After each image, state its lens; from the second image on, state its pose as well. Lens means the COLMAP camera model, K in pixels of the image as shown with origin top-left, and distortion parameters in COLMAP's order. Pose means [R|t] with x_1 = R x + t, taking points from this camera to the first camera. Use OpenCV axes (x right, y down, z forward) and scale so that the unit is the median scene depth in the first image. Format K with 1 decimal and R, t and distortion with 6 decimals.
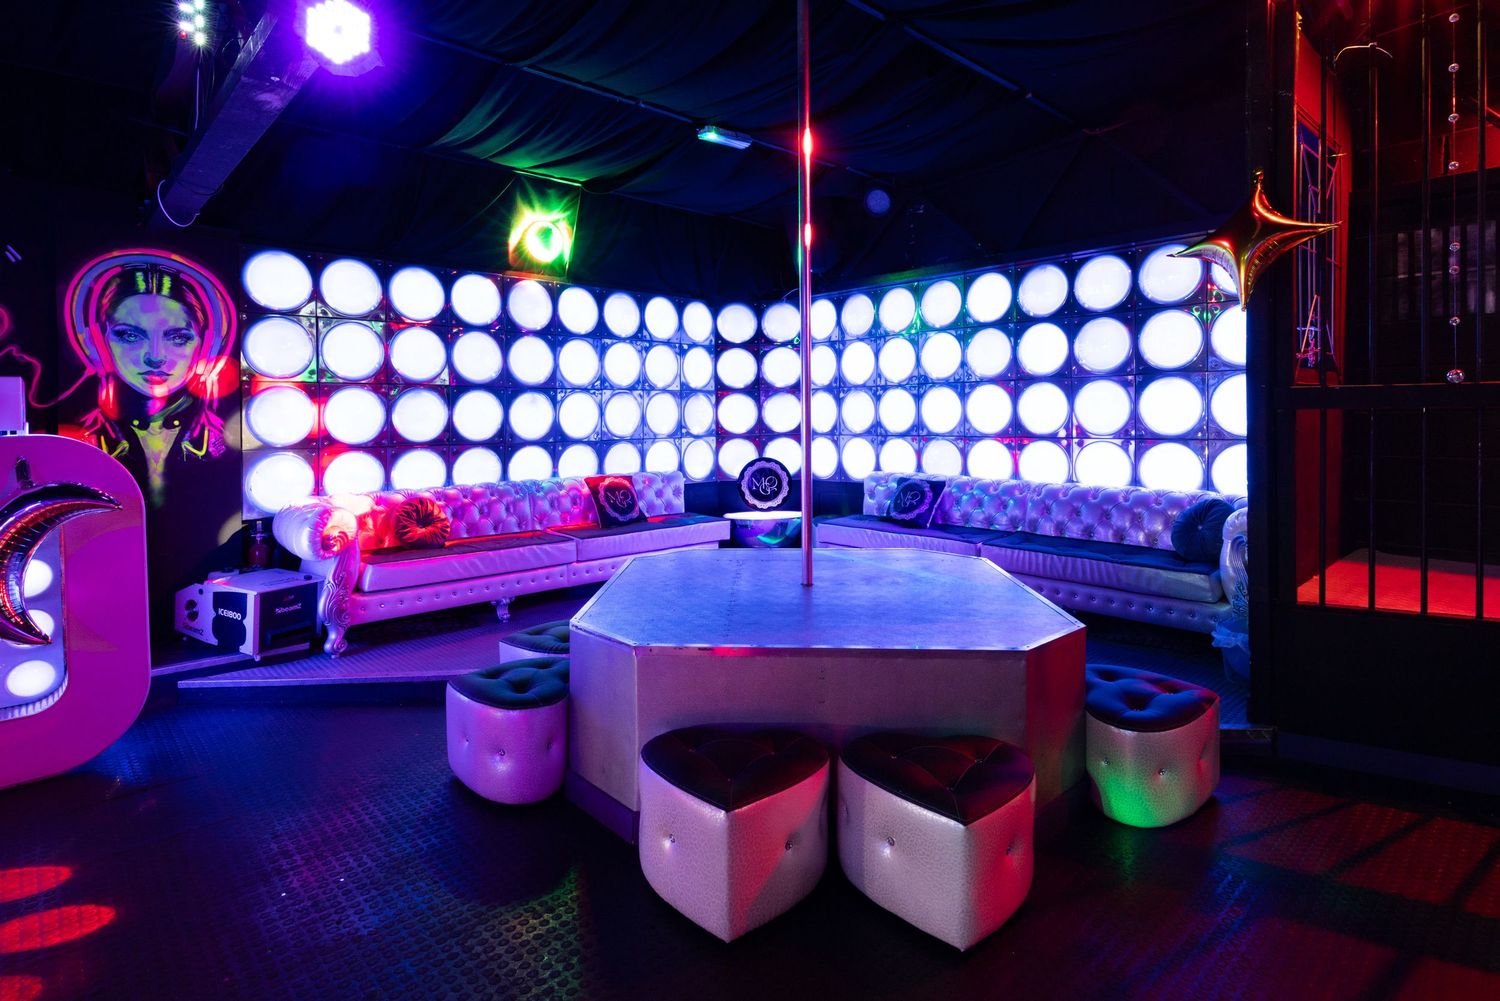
lens RADIAL K [[784.0, 0, 749.2], [0, 784.0, 501.4], [0, 0, 1]] dist [0.000223, -0.000023]
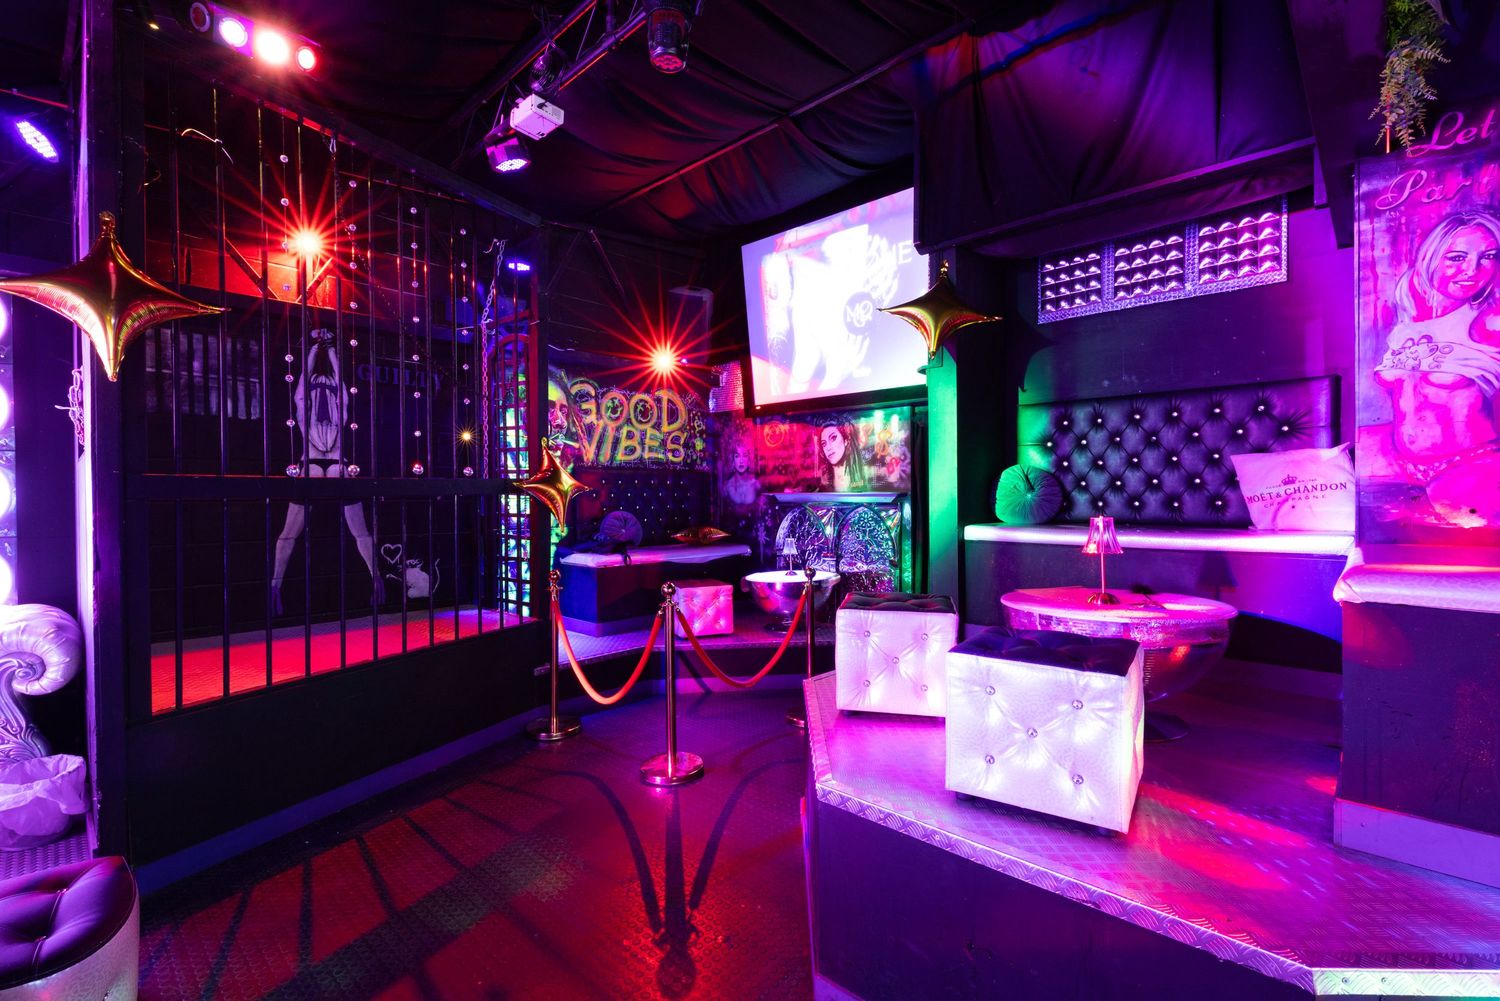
lens RADIAL K [[672.8, 0, 748.6], [0, 672.8, 499.3], [0, 0, 1]] dist [0.000375, -0.000004]
pose [[-0.072706, -0.003222, 0.997348, -0.106516], [0.112873, 0.993544, 0.011438, -0.042300], [-0.990946, 0.113406, -0.071873, 0.319939]]
